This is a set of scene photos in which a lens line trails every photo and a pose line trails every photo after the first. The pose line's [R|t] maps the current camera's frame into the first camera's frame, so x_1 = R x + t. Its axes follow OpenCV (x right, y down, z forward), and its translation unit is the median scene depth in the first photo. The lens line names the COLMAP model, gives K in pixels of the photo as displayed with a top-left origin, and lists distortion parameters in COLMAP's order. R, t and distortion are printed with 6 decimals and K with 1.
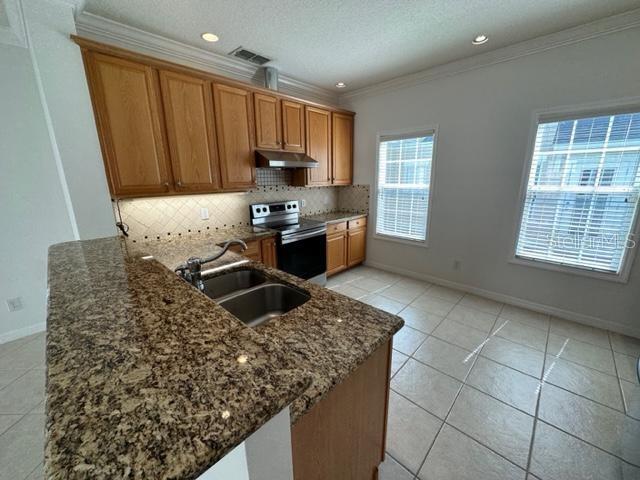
lens RADIAL K [[254.7, 0, 320.0], [0, 254.7, 238.4], [0, 0, 1]] dist [-0.001150, -0.000640]
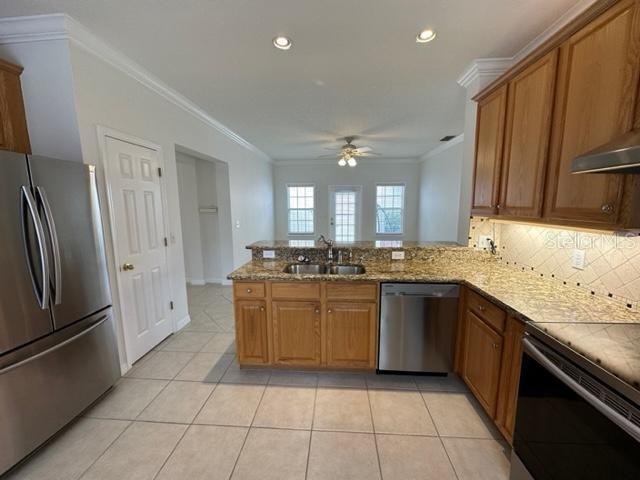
lens RADIAL K [[254.7, 0, 320.0], [0, 254.7, 238.4], [0, 0, 1]] dist [-0.001150, -0.000640]
pose [[-0.762782, 0.105925, -0.637921, 0.305163], [-0.137696, 0.937263, 0.320277, -0.202250], [0.631825, 0.332140, -0.700343, 0.831234]]
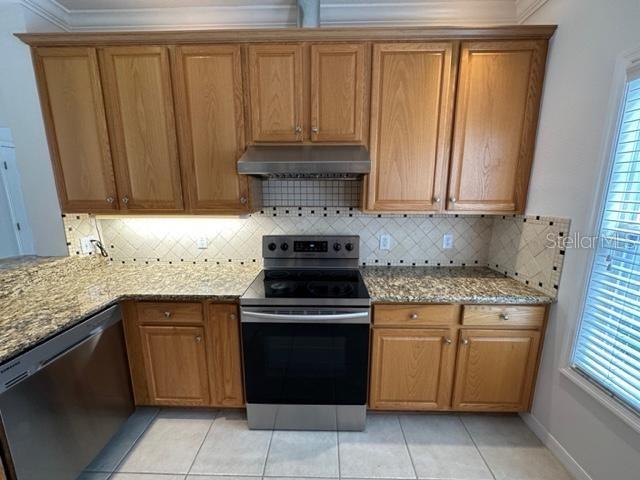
lens RADIAL K [[254.7, 0, 320.0], [0, 254.7, 238.4], [0, 0, 1]] dist [-0.001150, -0.000640]
pose [[0.676451, 0.147985, -0.721467, 0.249224], [-0.184176, 0.982470, 0.028837, -0.152878], [0.713087, 0.113370, 0.691848, 0.600289]]
